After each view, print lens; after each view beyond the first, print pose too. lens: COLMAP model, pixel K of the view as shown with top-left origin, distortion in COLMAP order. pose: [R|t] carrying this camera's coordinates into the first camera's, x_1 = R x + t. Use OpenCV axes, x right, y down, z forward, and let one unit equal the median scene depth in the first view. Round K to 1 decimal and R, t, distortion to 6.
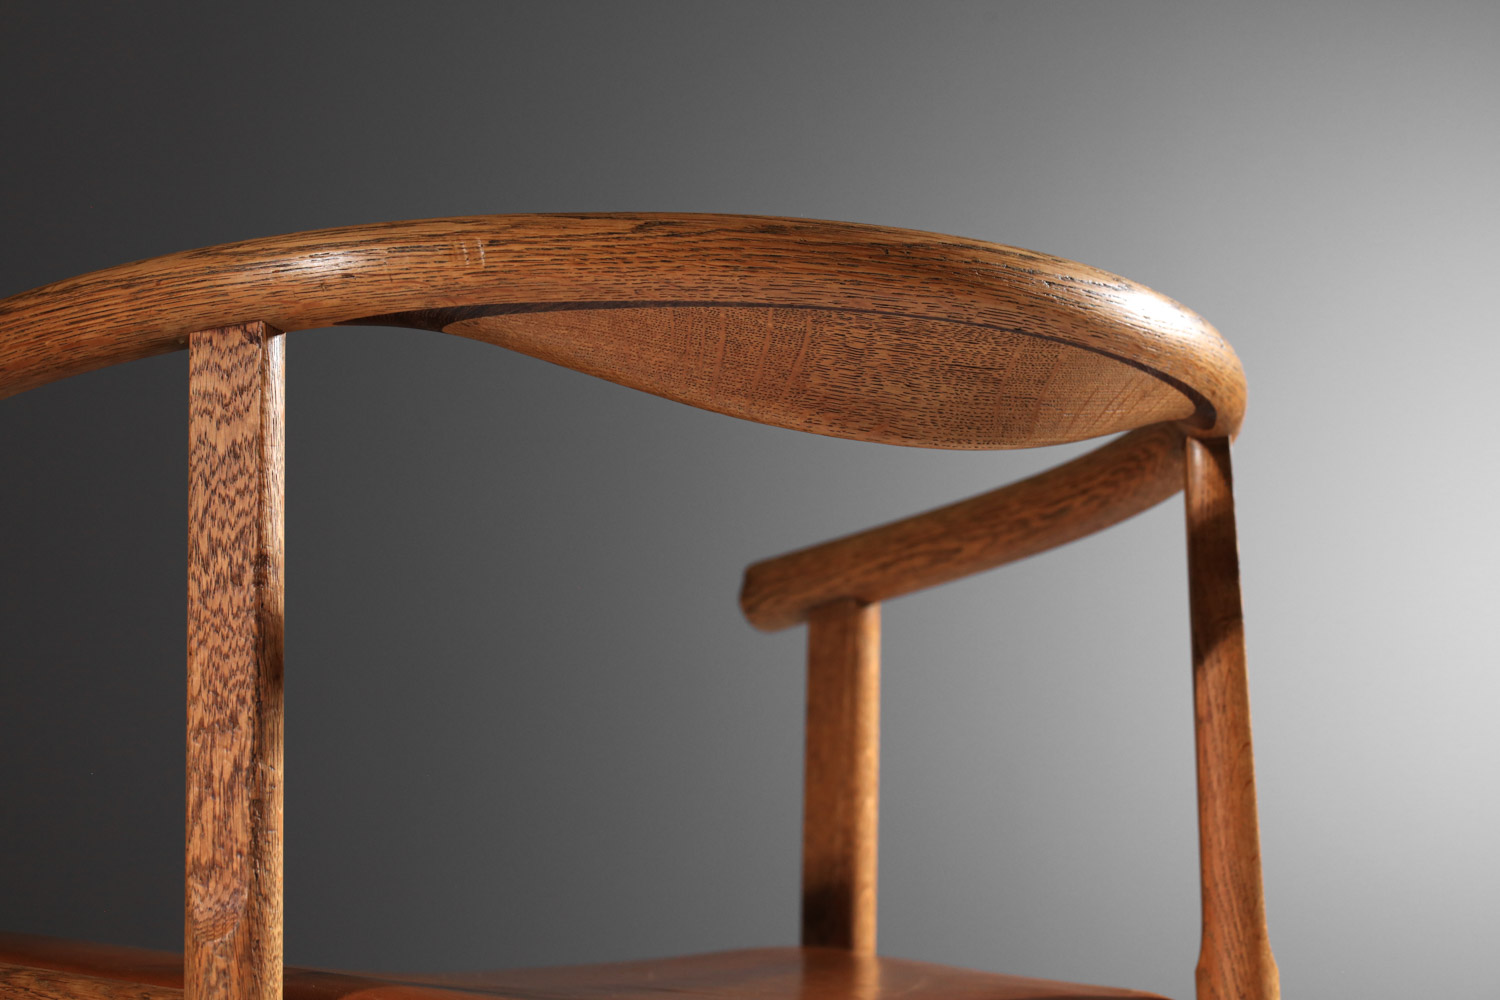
lens RADIAL K [[4342.7, 0, 748.4], [0, 4342.7, 501.2], [0, 0, 1]] dist [-0.122563, 0.000000]
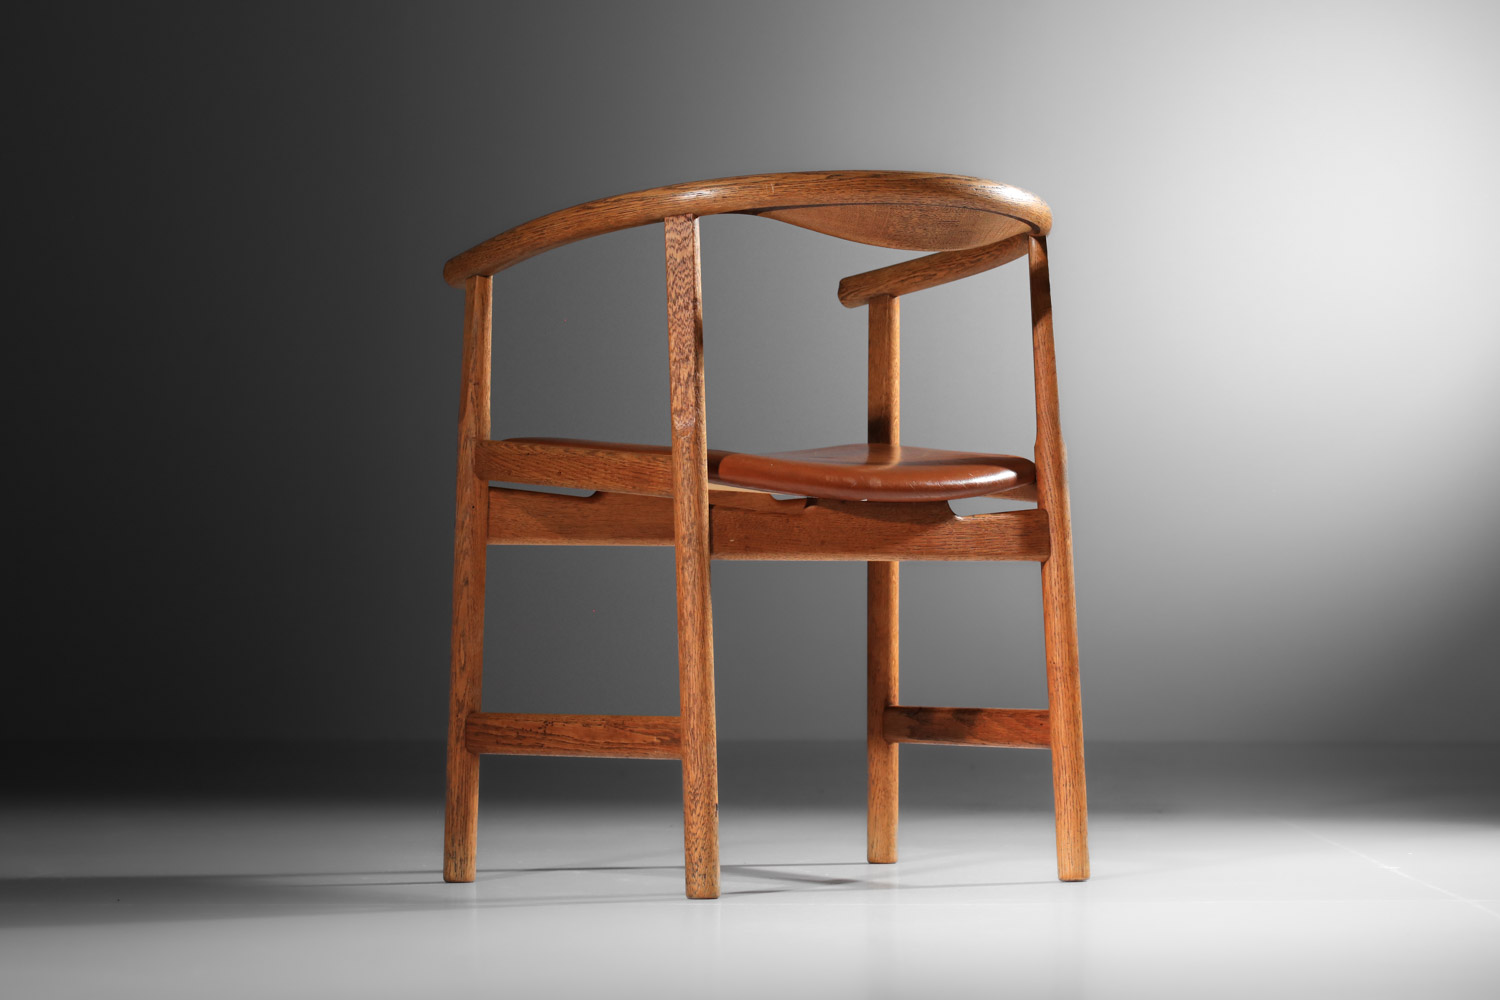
lens RADIAL K [[4342.7, 0, 750.6], [0, 4342.7, 500.1], [0, 0, 1]] dist [-0.122563, 0.000000]
pose [[0.999495, -0.017035, 0.026816, -0.151061], [0.014271, 0.994876, 0.100089, -0.134840], [-0.028384, -0.099655, 0.994617, -1.752489]]
